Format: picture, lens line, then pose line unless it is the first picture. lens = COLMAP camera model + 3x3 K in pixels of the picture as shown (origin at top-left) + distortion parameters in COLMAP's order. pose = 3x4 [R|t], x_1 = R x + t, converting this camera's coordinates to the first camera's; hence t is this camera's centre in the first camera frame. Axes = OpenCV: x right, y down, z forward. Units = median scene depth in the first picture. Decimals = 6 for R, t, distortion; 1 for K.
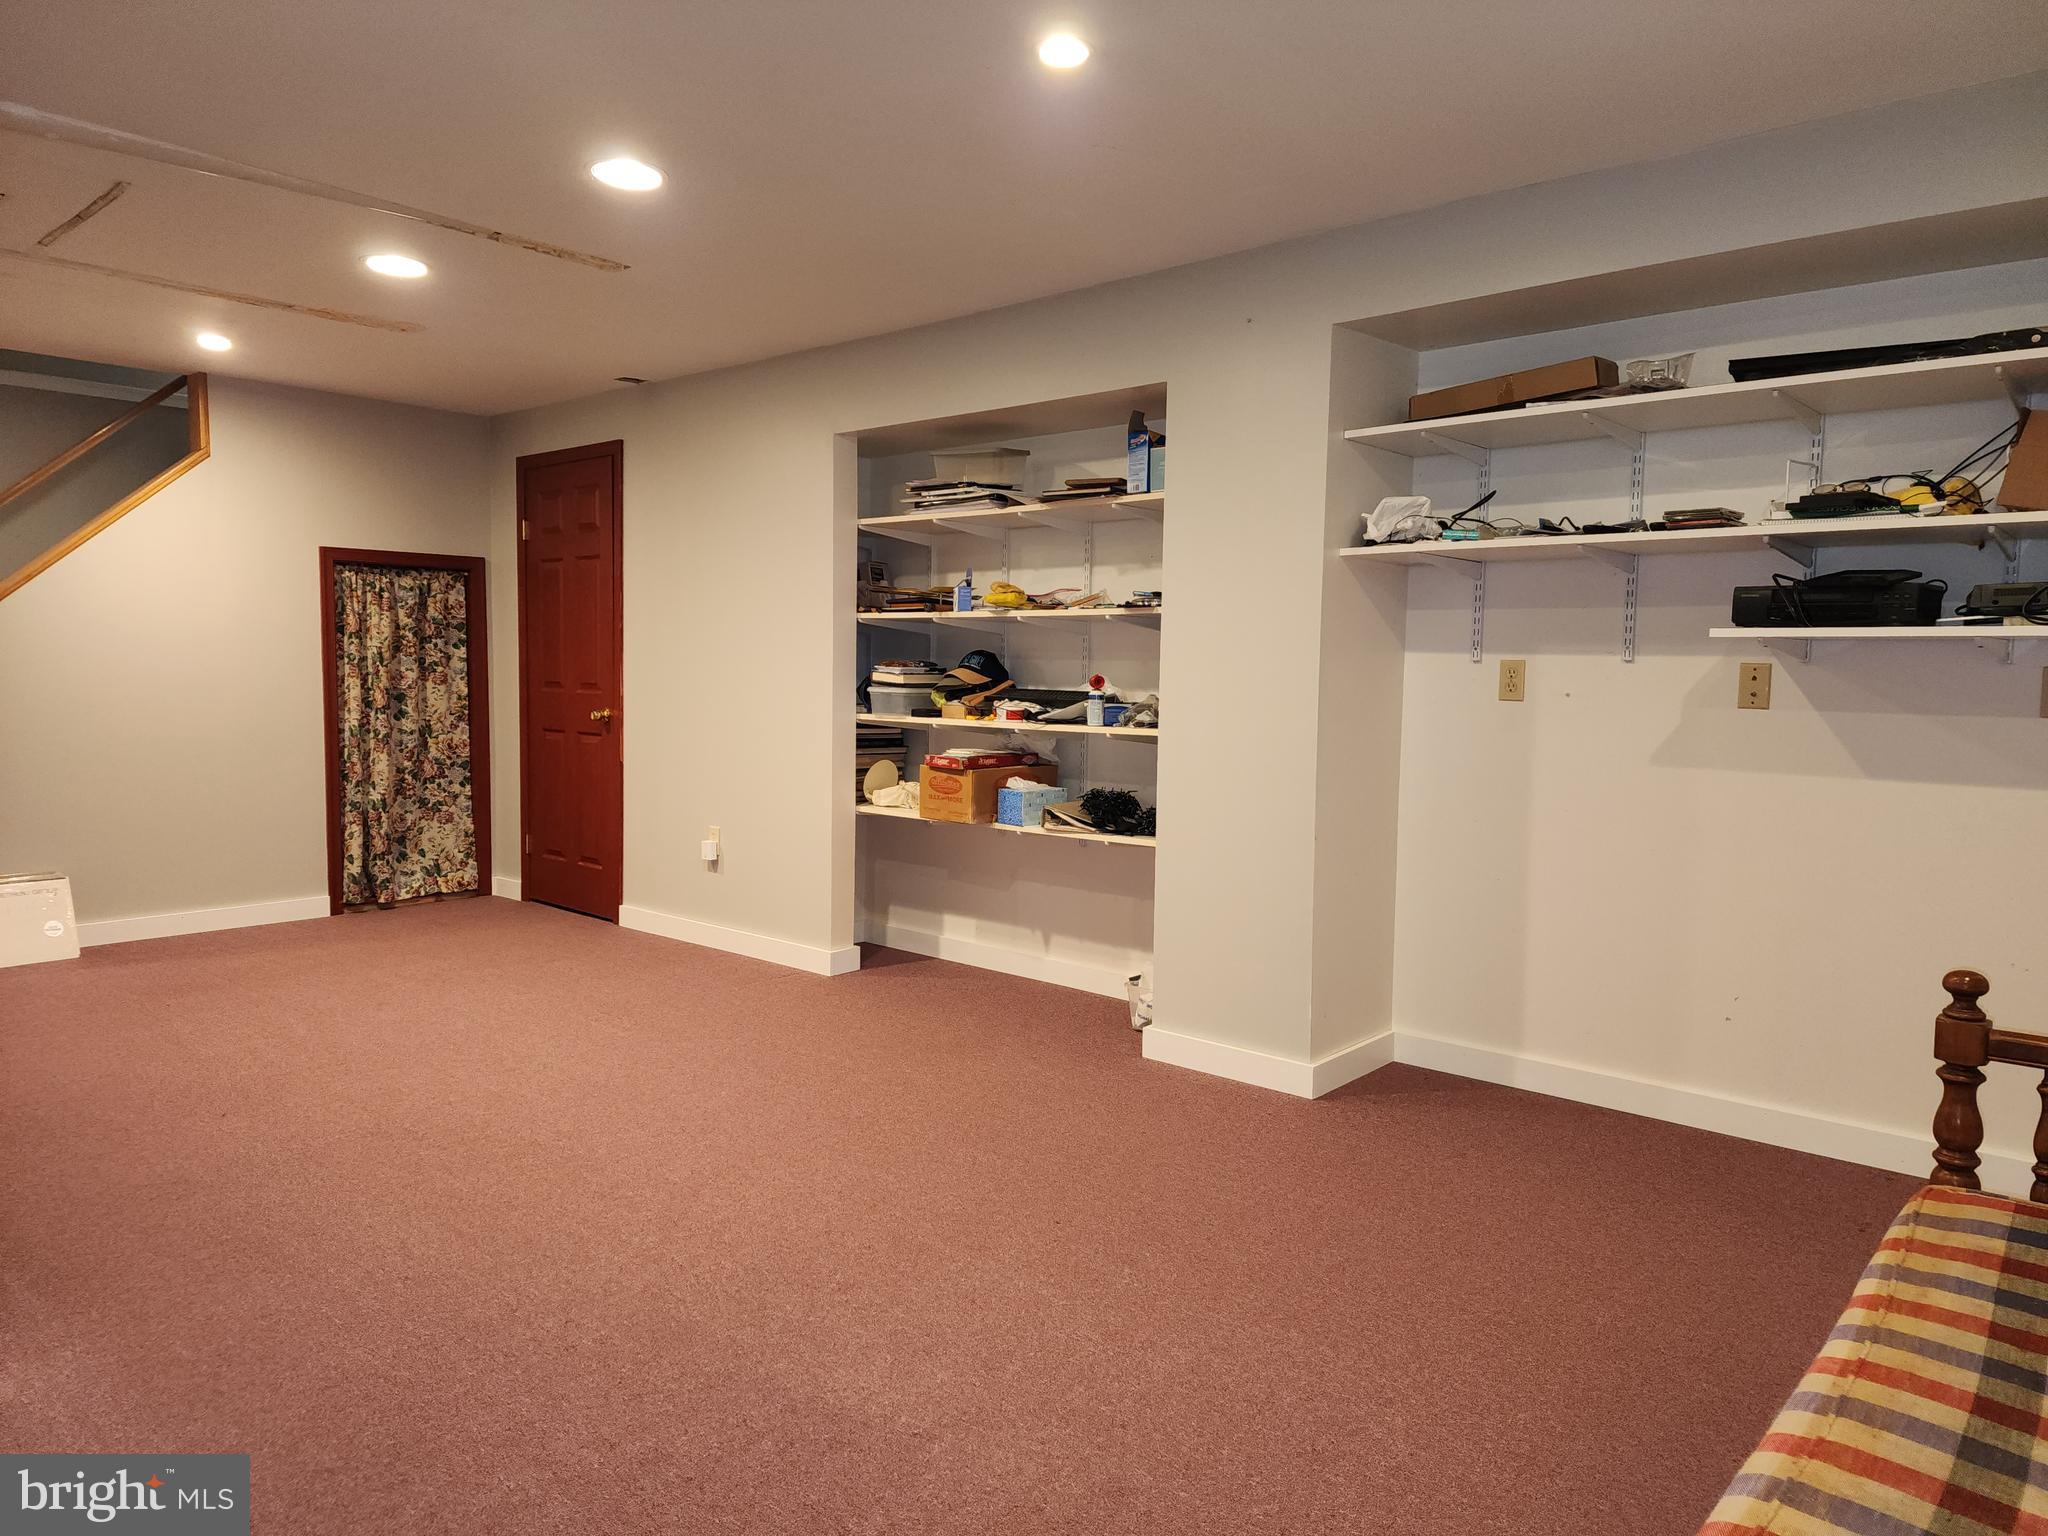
lens RADIAL K [[1358.4, 0, 1015.5], [0, 1358.4, 770.8], [0, 0, 1]] dist [0.097461, -0.088907]
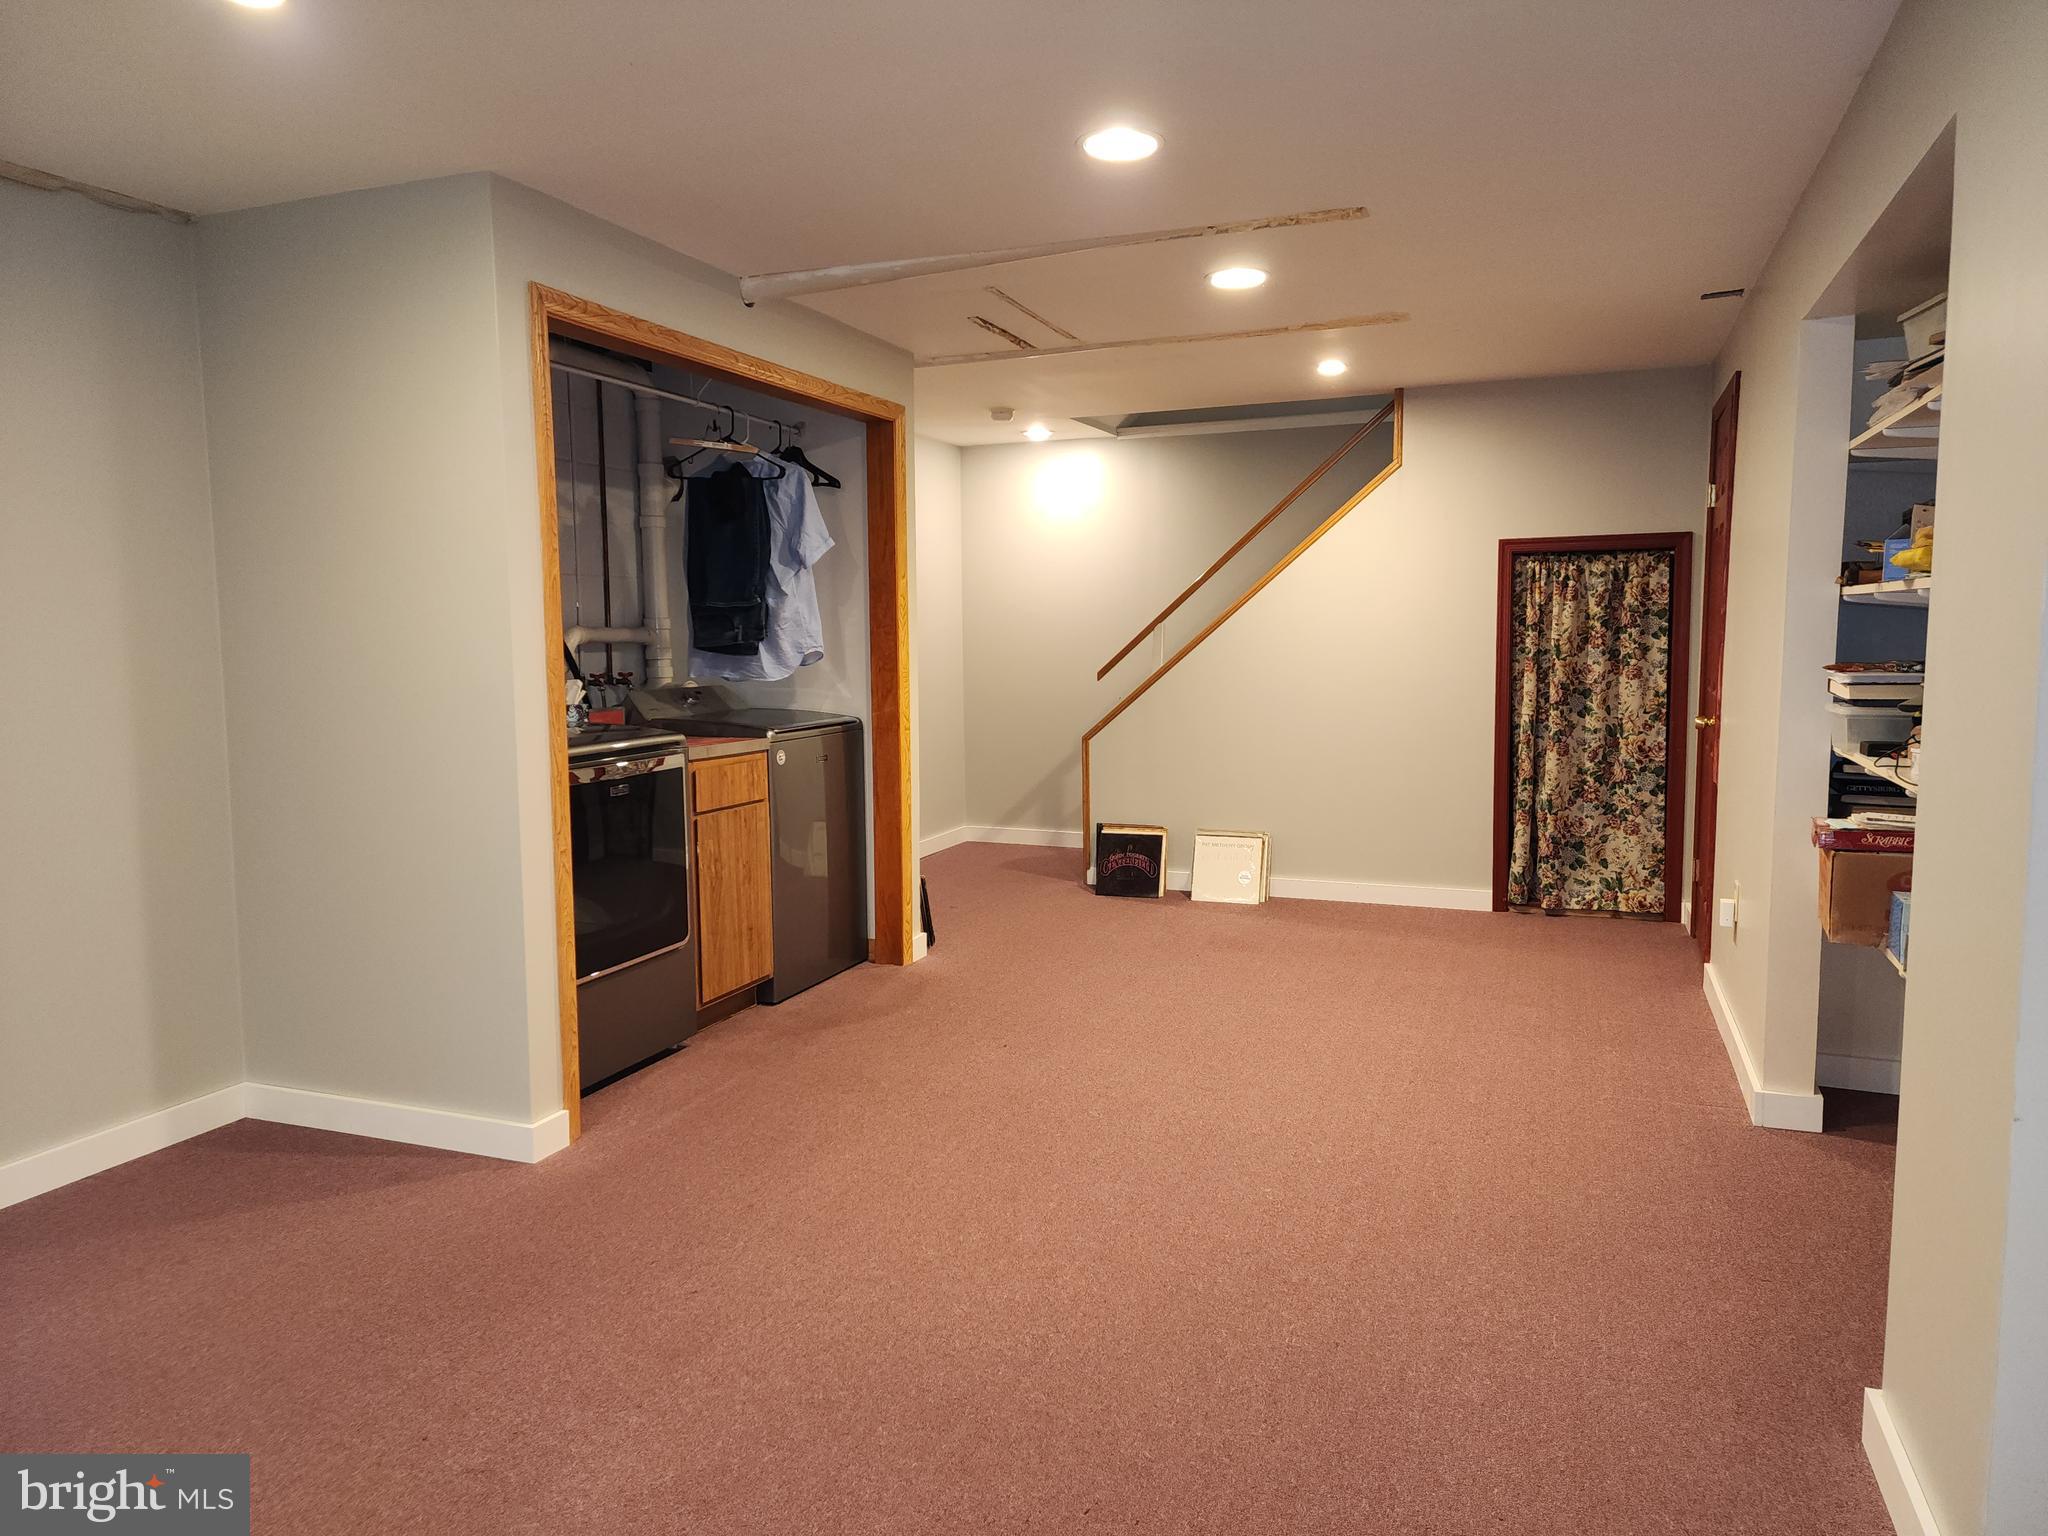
lens RADIAL K [[1358.4, 0, 1015.5], [0, 1358.4, 770.8], [0, 0, 1]] dist [0.097461, -0.088907]
pose [[0.341056, 0.082721, -0.936396, 0.292408], [-0.061022, 0.995968, 0.065759, -0.038305], [0.938060, 0.034713, 0.344729, 0.320950]]
